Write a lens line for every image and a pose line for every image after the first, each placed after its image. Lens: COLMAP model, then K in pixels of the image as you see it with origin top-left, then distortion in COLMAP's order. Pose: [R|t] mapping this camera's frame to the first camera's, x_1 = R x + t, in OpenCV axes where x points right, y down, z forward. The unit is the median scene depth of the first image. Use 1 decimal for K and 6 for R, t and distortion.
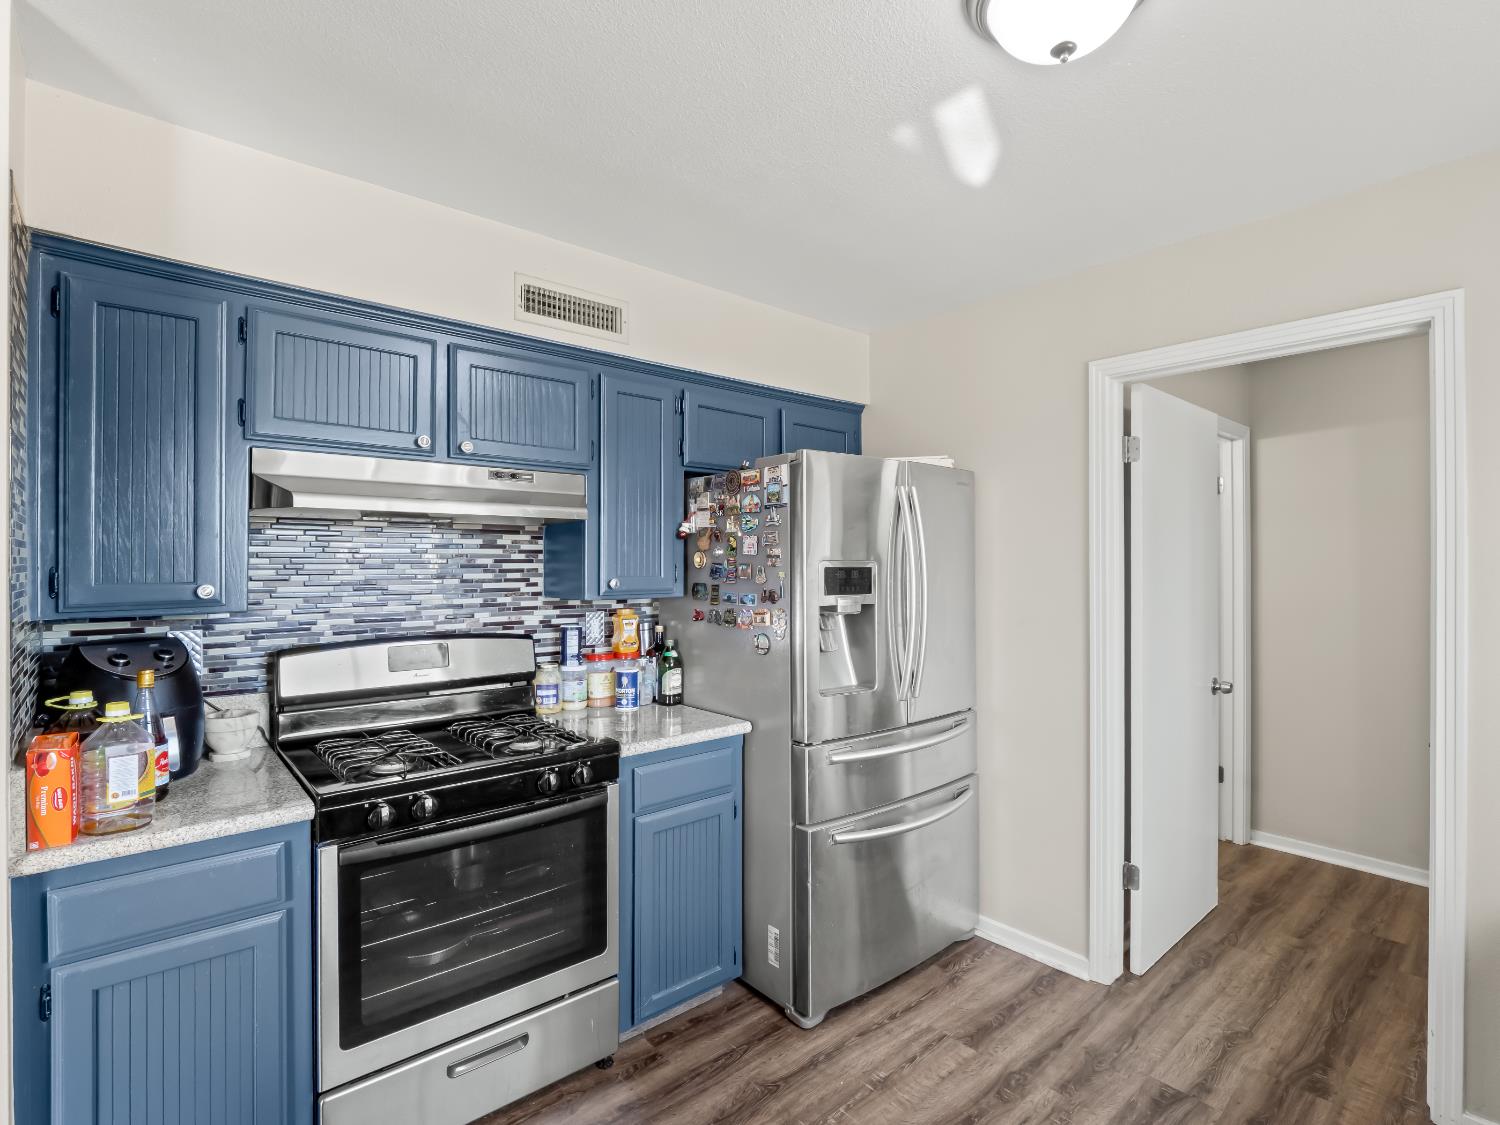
lens RADIAL K [[732.8, 0, 746.6], [0, 732.8, 561.4], [0, 0, 1]] dist [-0.008747, -0.001983]
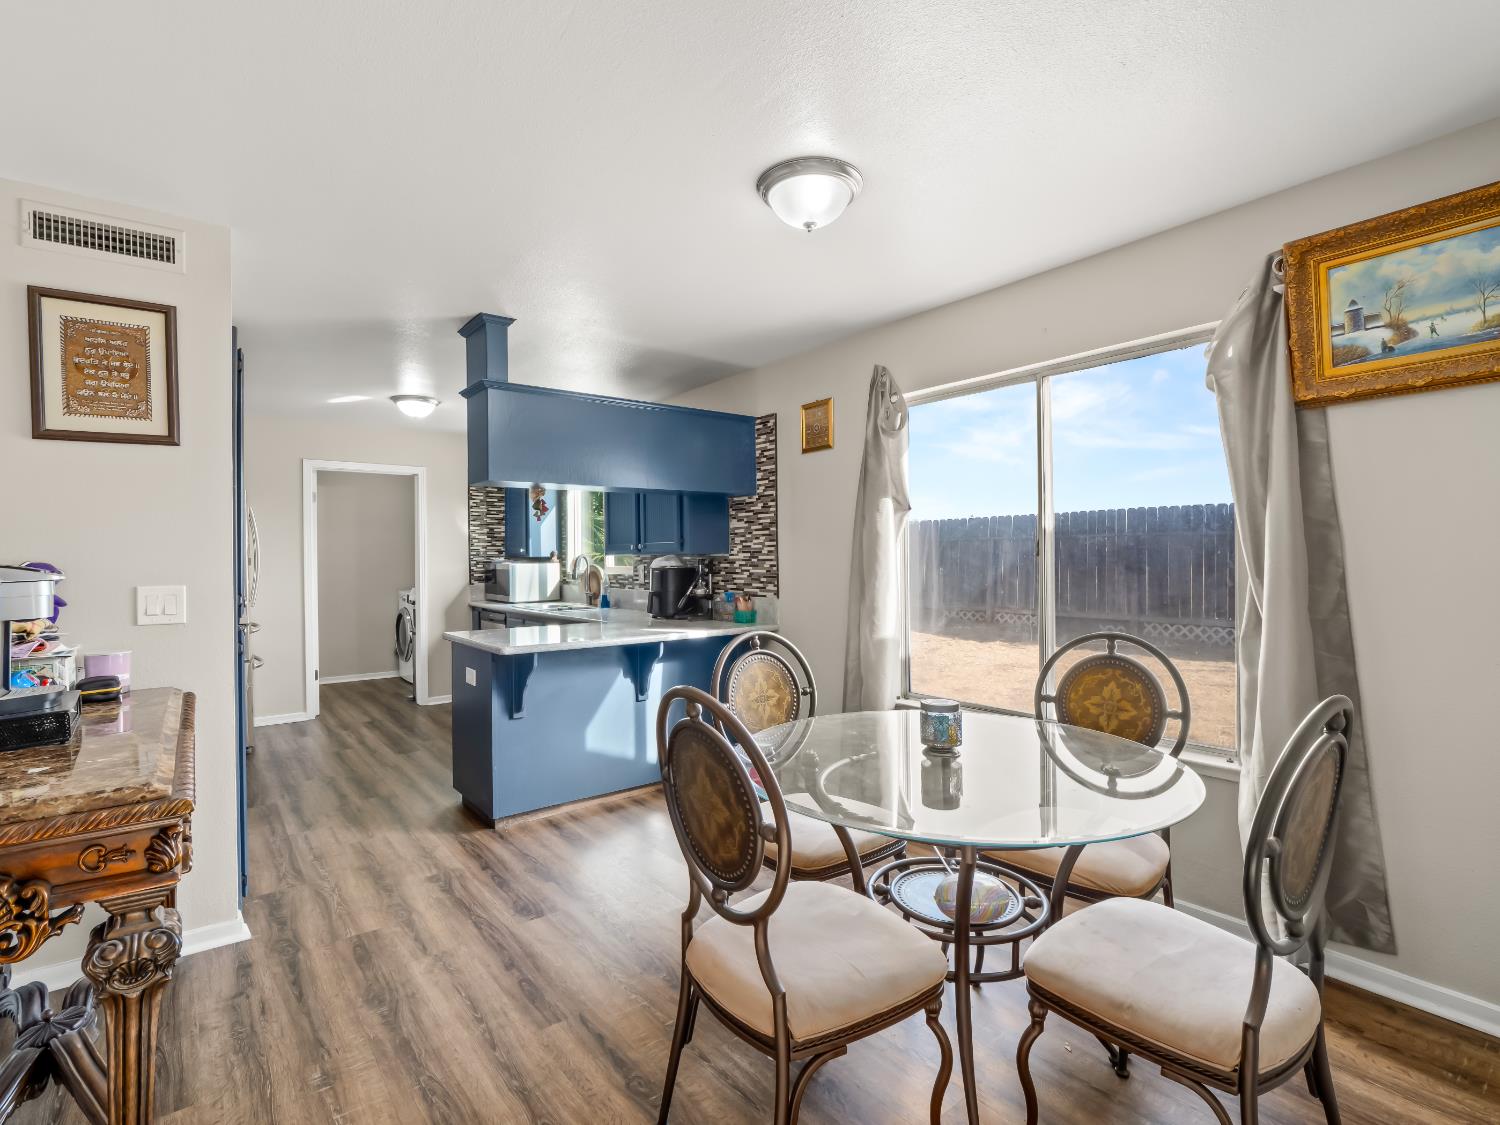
lens RADIAL K [[718.8, 0, 749.9], [0, 718.8, 555.7], [0, 0, 1]] dist [-0.010018, -0.000643]
pose [[0.041568, -0.003127, 0.999131, -1.936620], [0.007272, 0.999970, 0.002827, 0.047558], [-0.999109, 0.007148, 0.041590, -0.580863]]
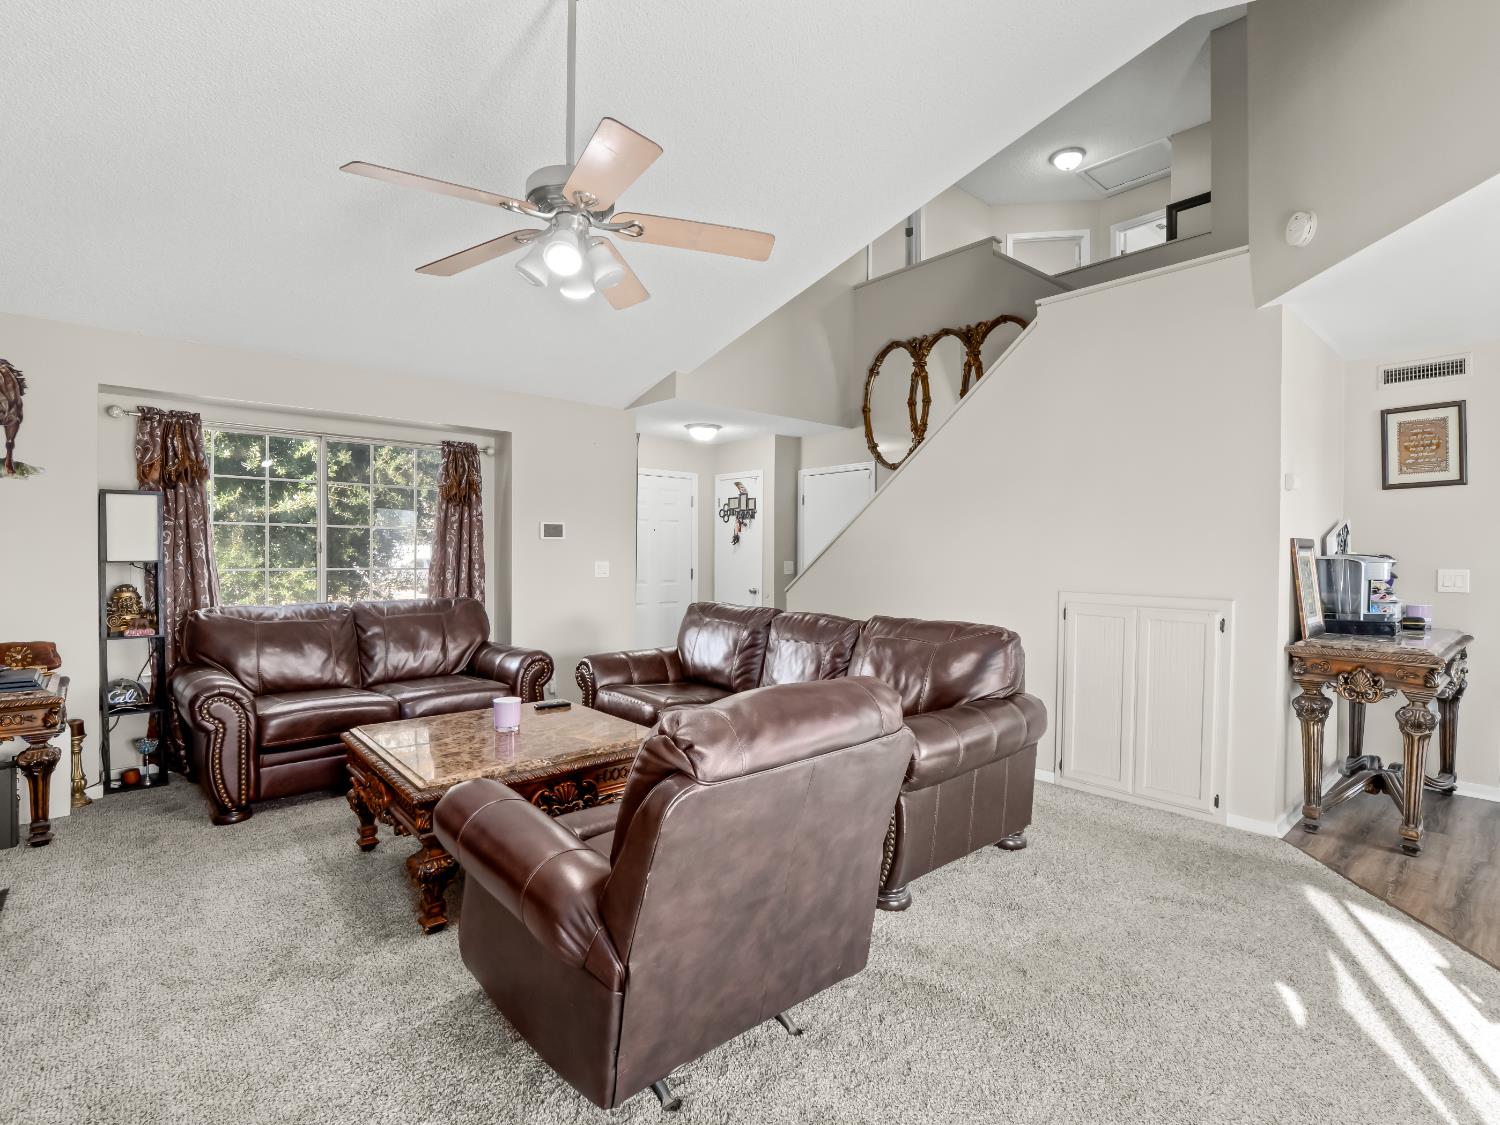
lens RADIAL K [[718.8, 0, 749.9], [0, 718.8, 555.7], [0, 0, 1]] dist [-0.010018, -0.000643]
pose [[0.999863, 0.002639, 0.016326, -2.667517], [-0.002789, 0.999954, 0.009197, 0.043037], [-0.016301, -0.009241, 0.999824, -1.376271]]
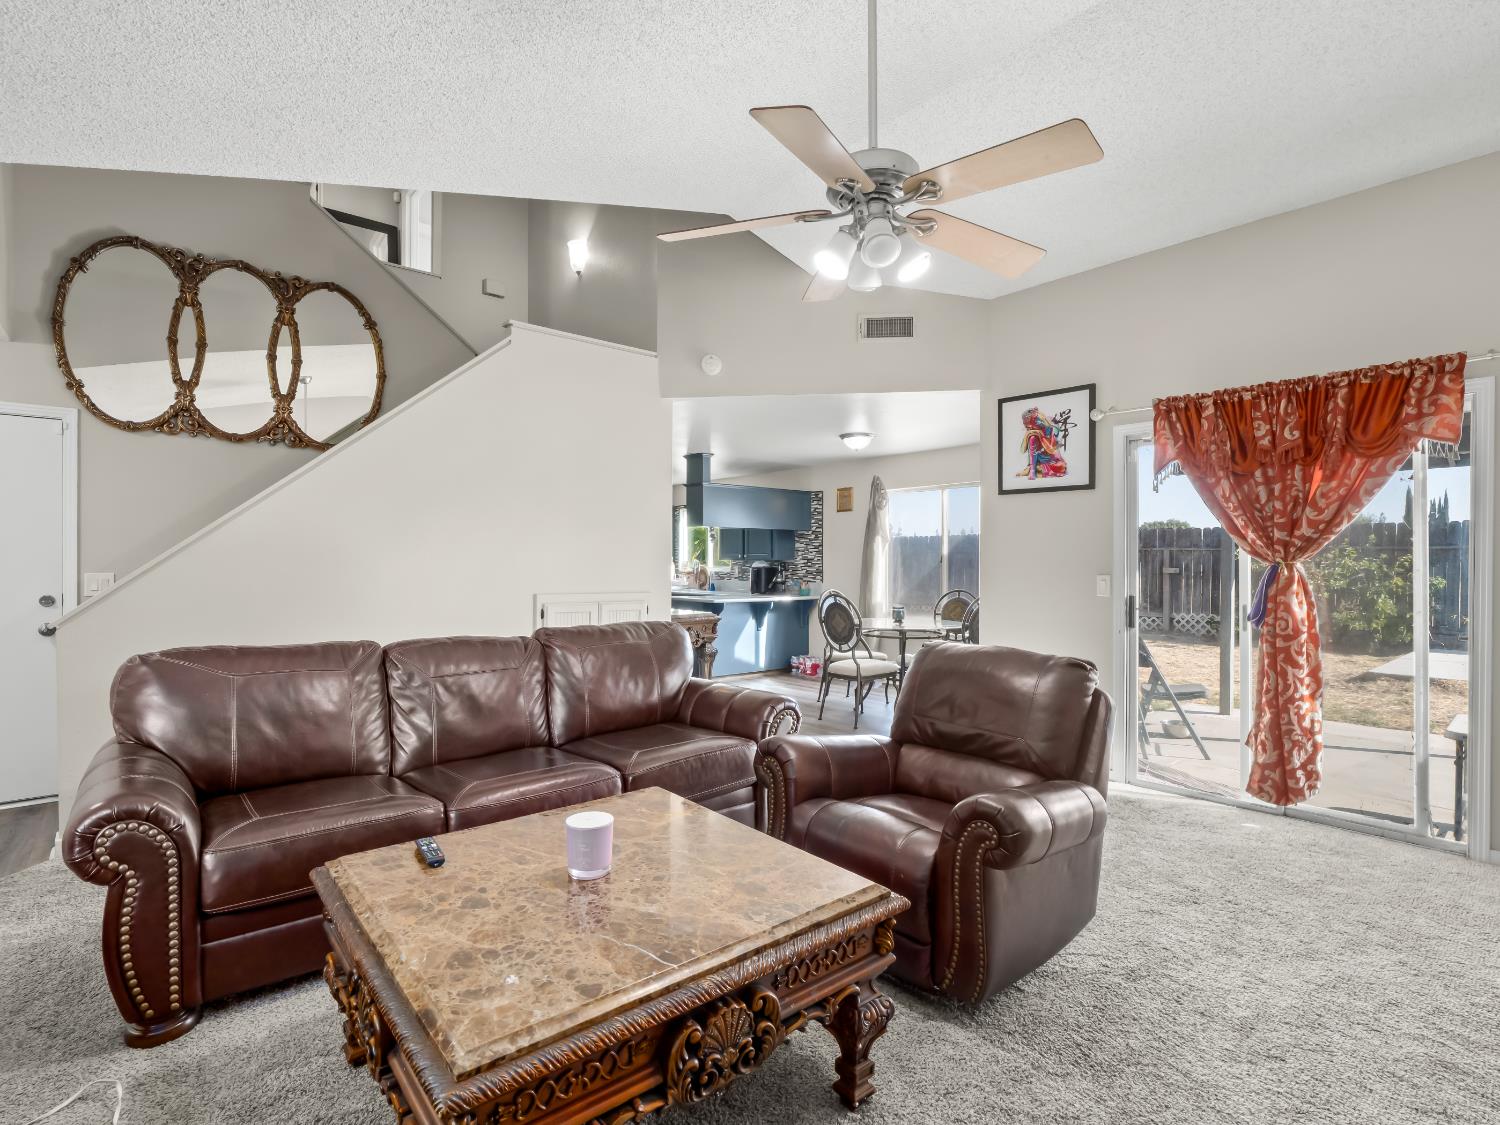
lens RADIAL K [[732.8, 0, 746.6], [0, 732.8, 561.4], [0, 0, 1]] dist [-0.008747, -0.001983]
pose [[0.008629, -0.000485, 0.999963, -3.843168], [-0.006228, 0.999980, 0.000539, 0.051980], [-0.999943, -0.006233, 0.008626, -0.220793]]
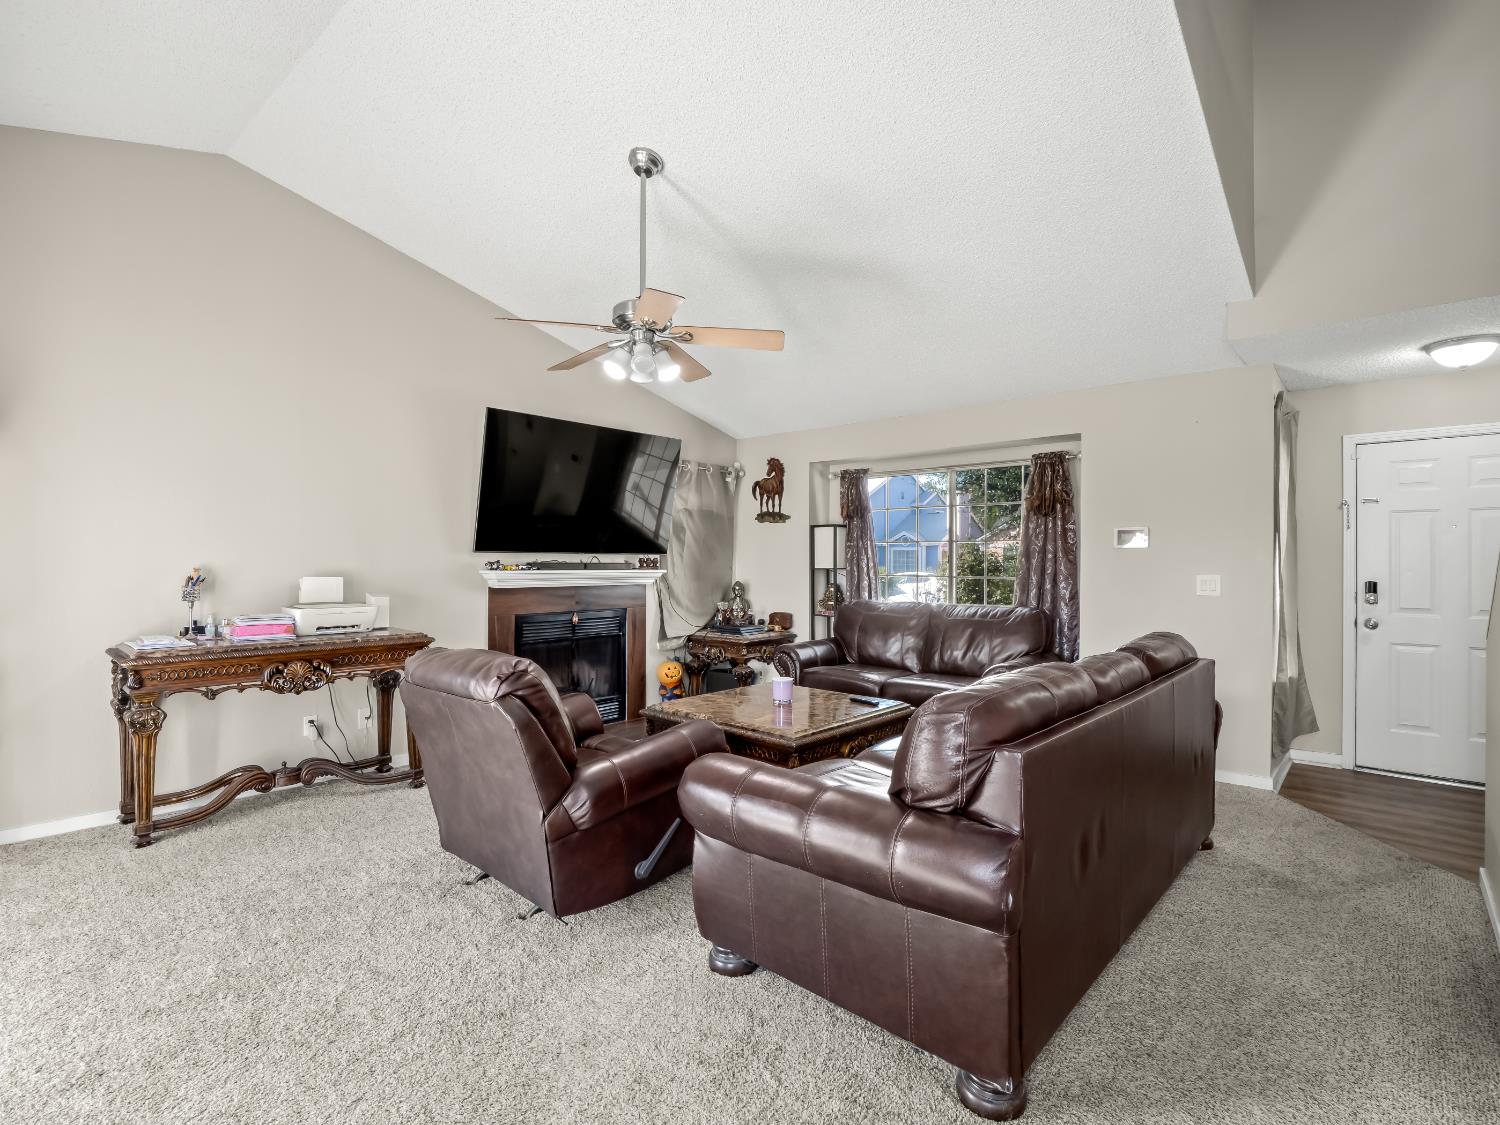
lens RADIAL K [[732.8, 0, 746.6], [0, 732.8, 561.4], [0, 0, 1]] dist [-0.008747, -0.001983]
pose [[0.121119, -0.005693, -0.992622, -1.405055], [0.000185, 0.999984, -0.005712, 0.063647], [0.992638, 0.000508, 0.121118, -0.319918]]
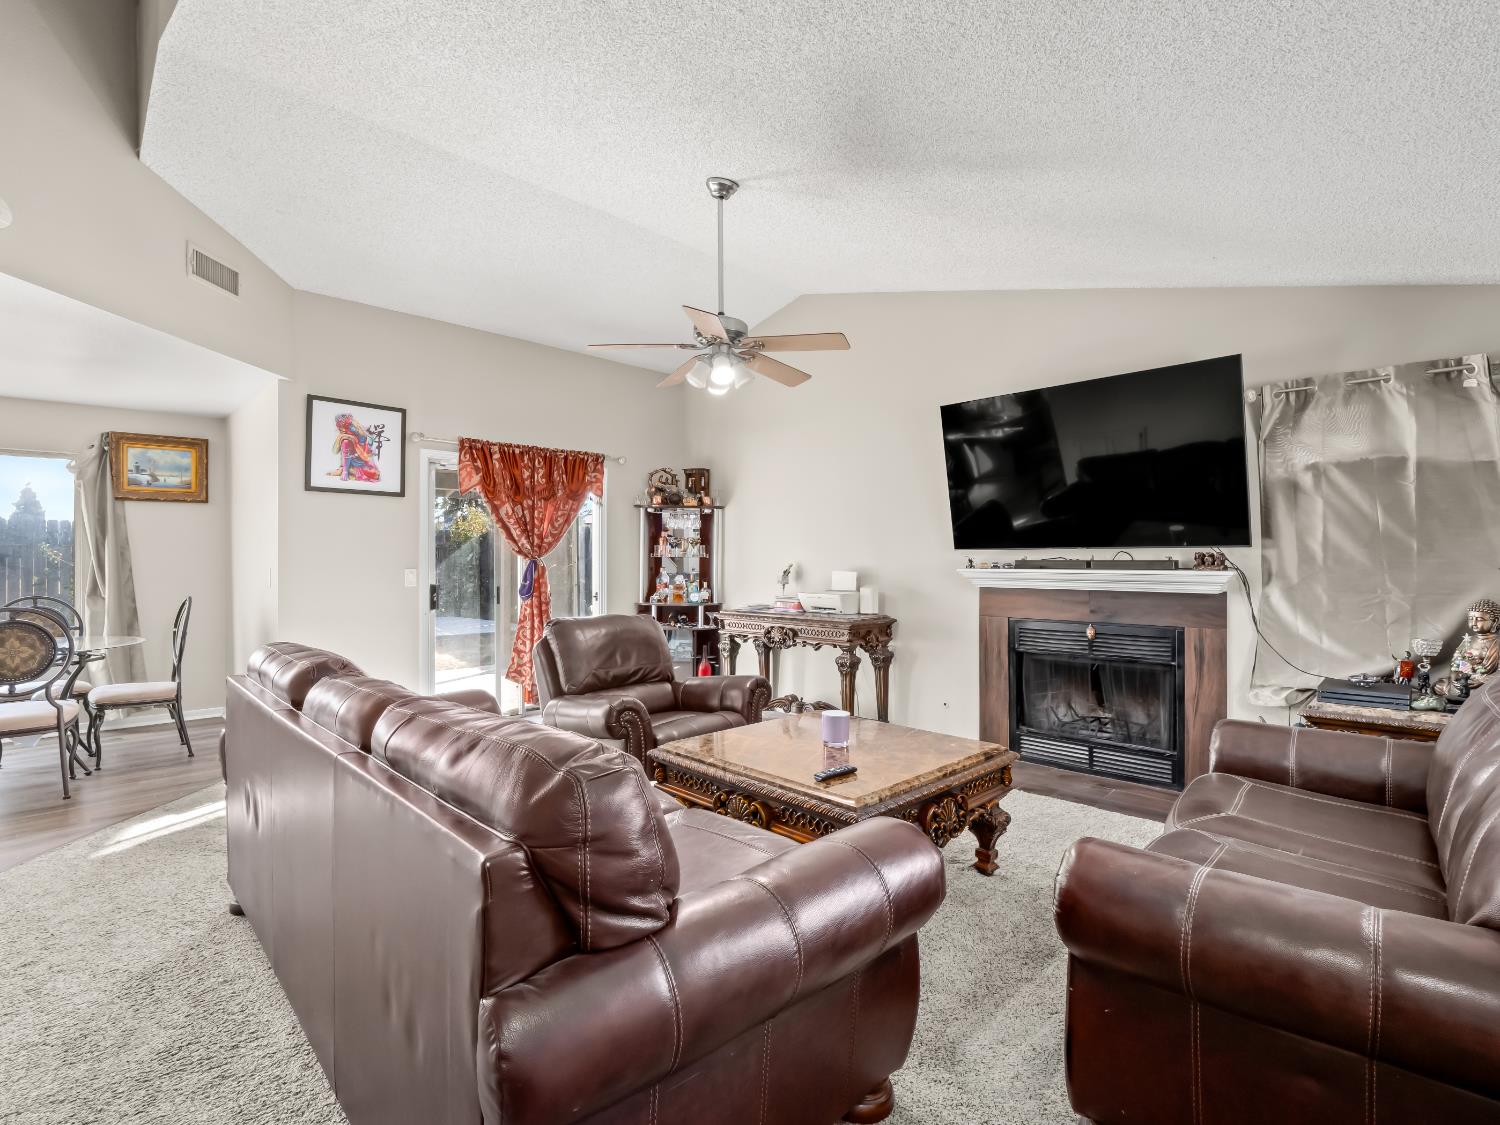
lens RADIAL K [[734.1, 0, 750.0], [0, 734.1, 562.5], [0, 0, 1]] dist [0.004255, -0.000591]
pose [[-0.998043, -0.000570, -0.062523, -2.866664], [-0.000707, 0.999997, 0.002159, 0.056591], [0.062521, 0.002199, -0.998041, 1.236835]]
